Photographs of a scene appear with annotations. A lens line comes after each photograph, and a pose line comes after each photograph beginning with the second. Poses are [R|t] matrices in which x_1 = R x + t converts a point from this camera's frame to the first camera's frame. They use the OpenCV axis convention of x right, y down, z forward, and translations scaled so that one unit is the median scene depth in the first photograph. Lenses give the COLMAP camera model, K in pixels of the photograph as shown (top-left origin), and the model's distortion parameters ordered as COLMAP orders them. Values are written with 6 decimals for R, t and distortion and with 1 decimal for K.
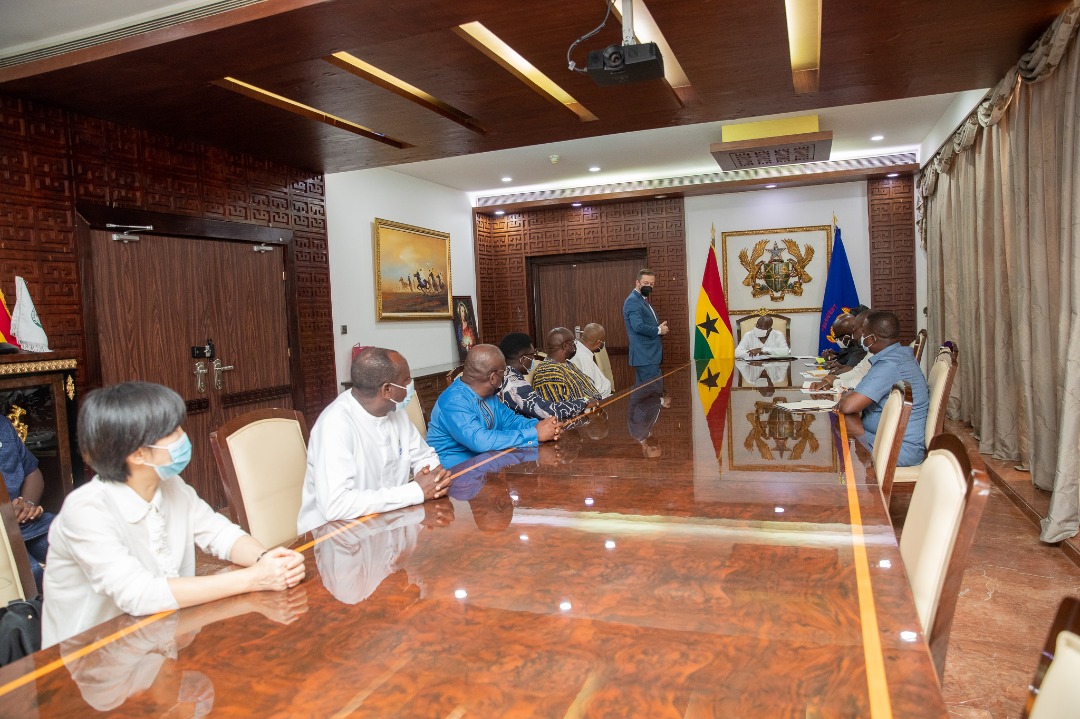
lens RADIAL K [[728.0, 0, 534.3], [0, 728.0, 356.4], [0, 0, 1]] dist [-0.104549, 0.074892]
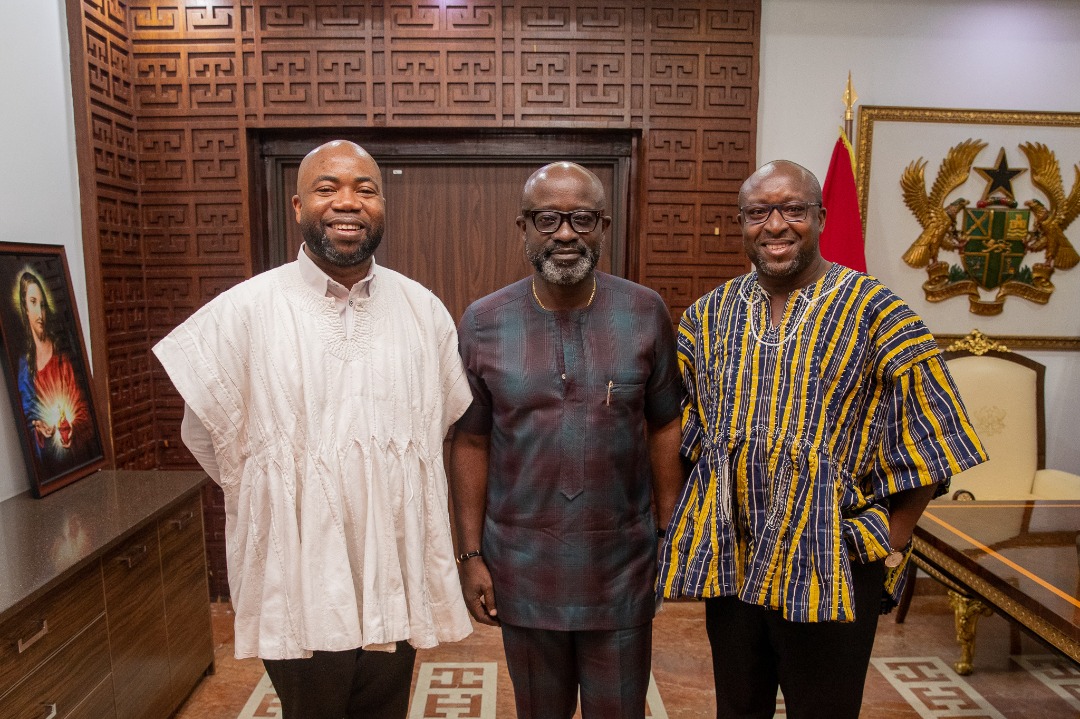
lens RADIAL K [[977.7, 0, 535.6], [0, 977.7, 482.7], [0, 0, 1]] dist [-0.118231, 0.100136]
pose [[0.923196, -0.025876, 0.383458, -0.109688], [-0.026656, 0.991017, 0.131050, -0.079974], [-0.383404, -0.131206, 0.914213, 1.022717]]
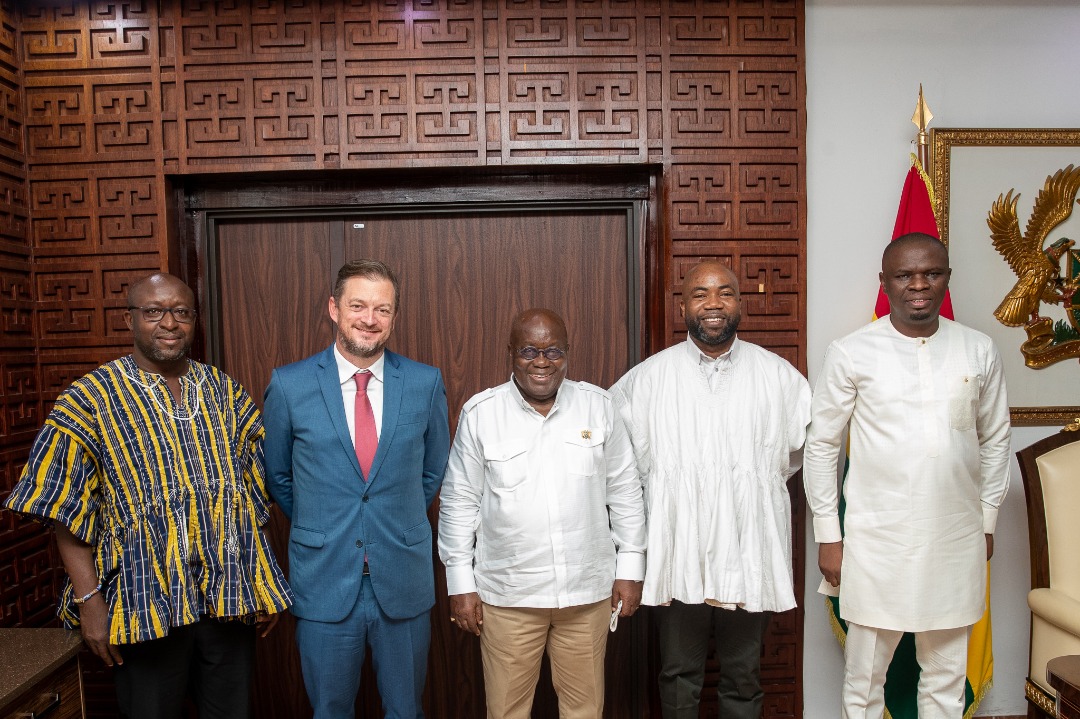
lens RADIAL K [[960.7, 0, 532.7], [0, 960.7, 427.1], [0, 0, 1]] dist [-0.113195, 0.095537]
pose [[0.924019, -0.004992, 0.382314, -0.037167], [-0.001456, 0.999862, 0.016576, -0.104024], [-0.382344, -0.015873, 0.923884, 1.200118]]
